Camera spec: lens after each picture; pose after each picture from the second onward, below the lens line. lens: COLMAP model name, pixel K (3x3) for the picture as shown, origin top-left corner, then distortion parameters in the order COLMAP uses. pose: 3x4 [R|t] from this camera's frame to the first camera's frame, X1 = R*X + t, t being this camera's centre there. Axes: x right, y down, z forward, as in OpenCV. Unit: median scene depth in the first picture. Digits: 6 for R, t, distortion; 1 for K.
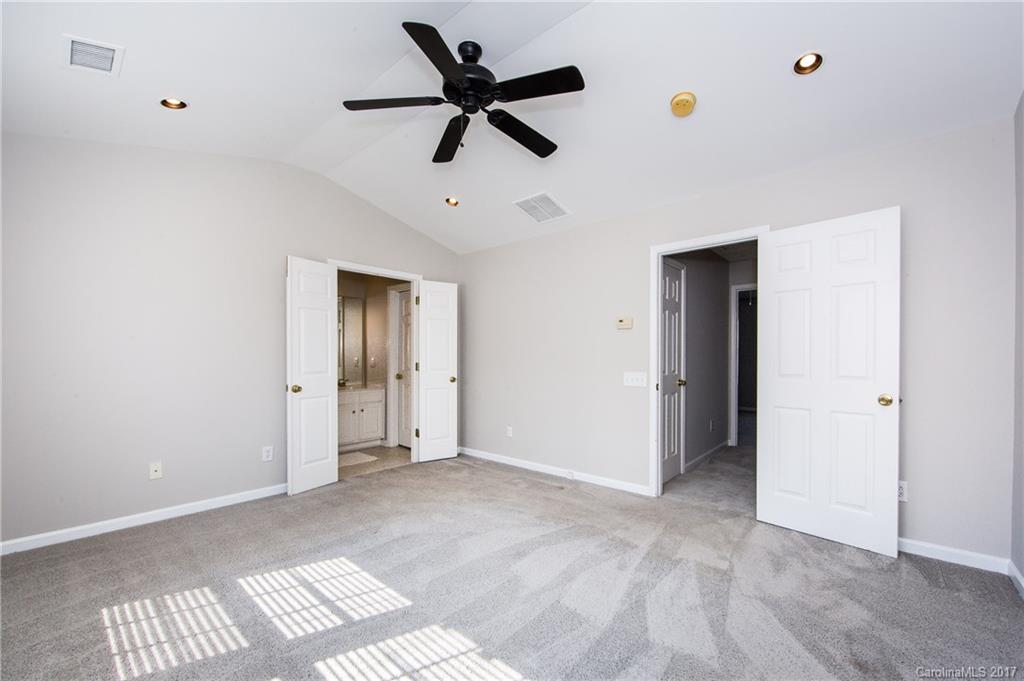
lens RADIAL K [[414.4, 0, 539.0], [0, 414.4, 357.3], [0, 0, 1]] dist [0.002217, -0.000558]
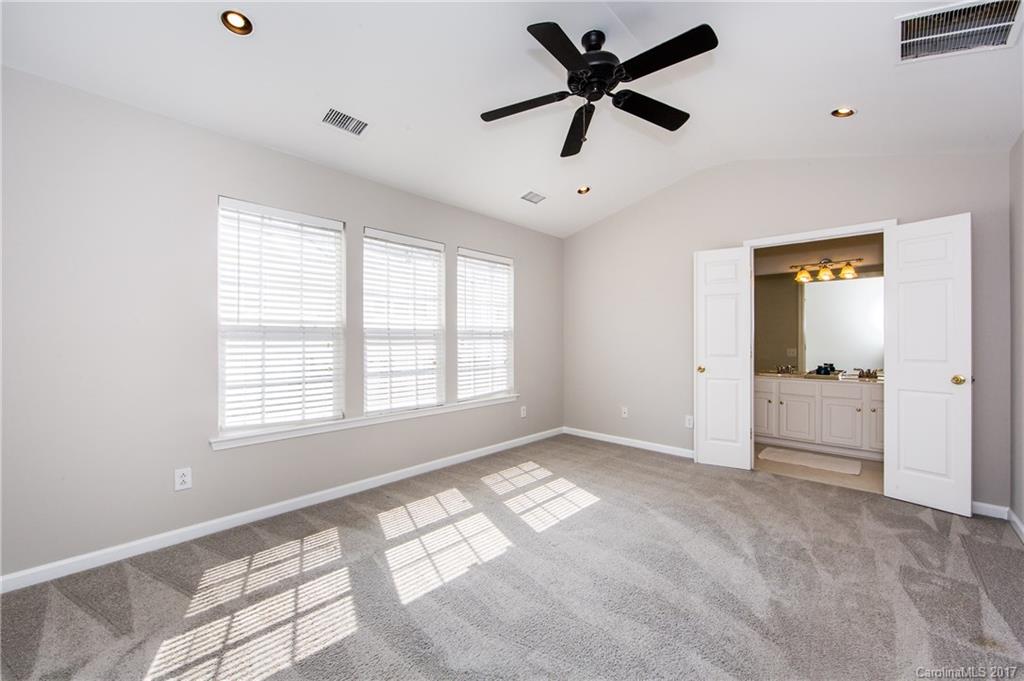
lens RADIAL K [[414.4, 0, 515.1], [0, 414.4, 337.2], [0, 0, 1]] dist [0.002217, -0.000558]
pose [[-0.057641, -0.004987, -0.998325, 0.534437], [-0.001917, 0.999986, -0.004885, -0.003157], [0.998336, 0.001632, -0.057649, 0.541420]]
